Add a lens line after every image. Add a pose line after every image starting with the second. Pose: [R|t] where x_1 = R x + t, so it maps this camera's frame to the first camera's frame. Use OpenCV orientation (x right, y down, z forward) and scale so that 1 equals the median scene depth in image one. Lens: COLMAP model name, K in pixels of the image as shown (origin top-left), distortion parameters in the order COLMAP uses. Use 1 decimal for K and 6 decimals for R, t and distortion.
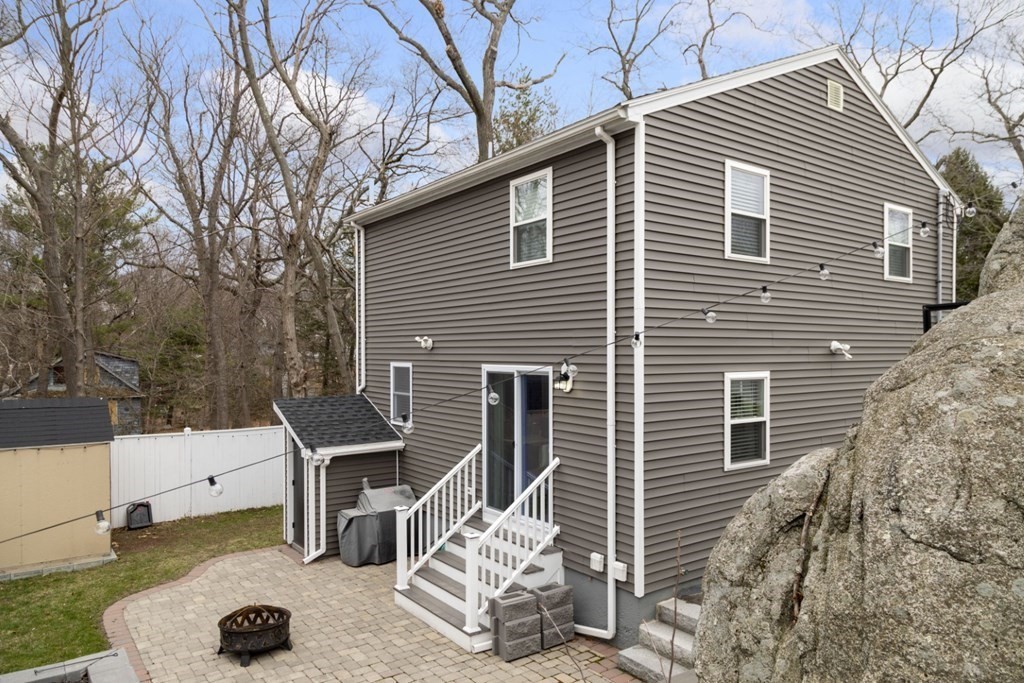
lens RADIAL K [[700.1, 0, 529.8], [0, 700.1, 336.3], [0, 0, 1]] dist [0.005151, -0.000007]
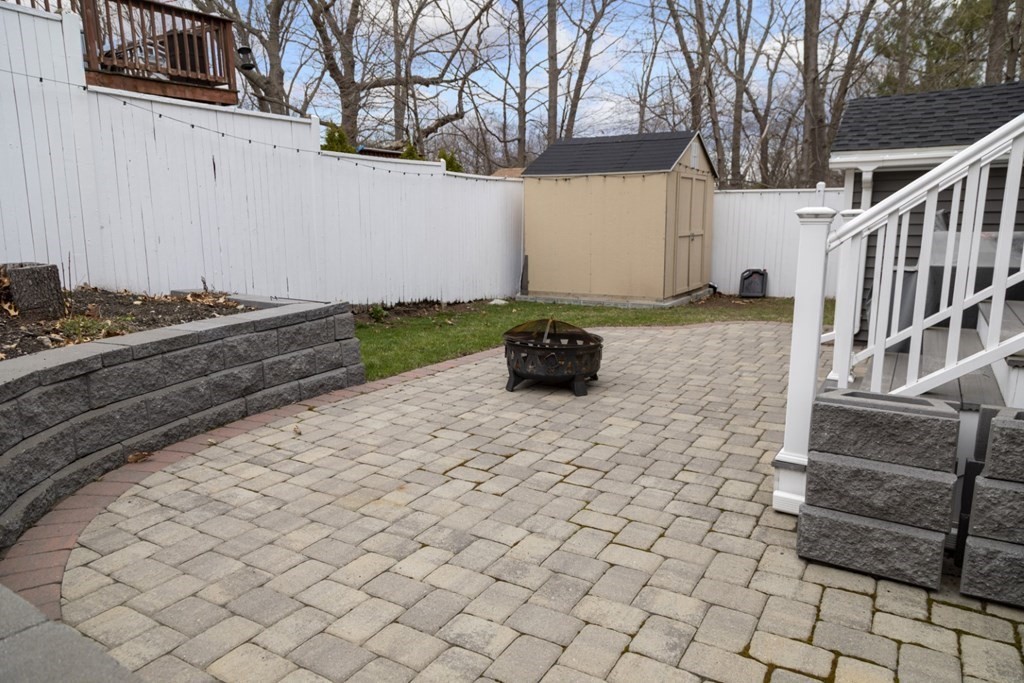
lens RADIAL K [[691.0, 0, 492.6], [0, 691.0, 341.1], [0, 0, 1]] dist [0.005812, 0.001368]
pose [[0.368984, 0.170401, -0.913682, 0.179729], [0.023263, 0.981049, 0.192360, 0.254584], [0.929145, -0.092233, 0.358027, 0.653496]]
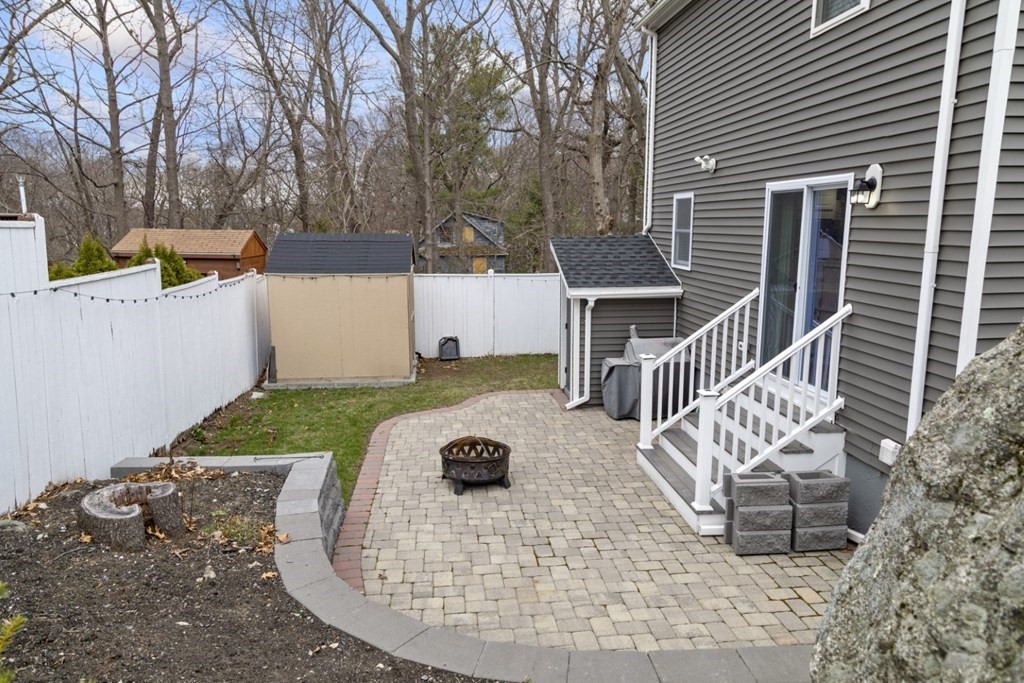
lens RADIAL K [[711.1, 0, 512.0], [0, 711.1, 341.5], [0, 0, 1]] dist [0.013415, -0.001375]
pose [[0.862779, 0.084687, -0.498439, 0.108945], [0.009857, 0.982866, 0.184057, 0.075958], [0.505486, -0.163713, 0.847161, 0.217425]]
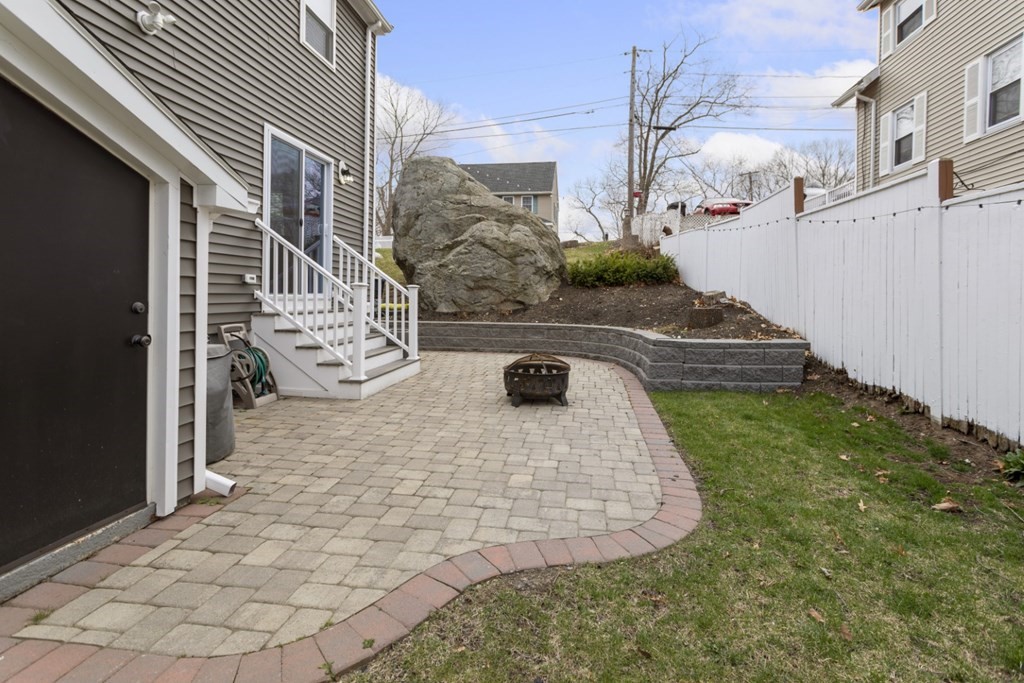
lens RADIAL K [[492.0, 0, 515.1], [0, 492.0, 300.2], [0, 0, 1]] dist [0.001478, 0.000090]
pose [[-0.710845, -0.011599, 0.703253, -0.797526], [-0.025446, 0.999634, -0.009233, 0.288891], [-0.702888, -0.024458, -0.710880, 1.410459]]
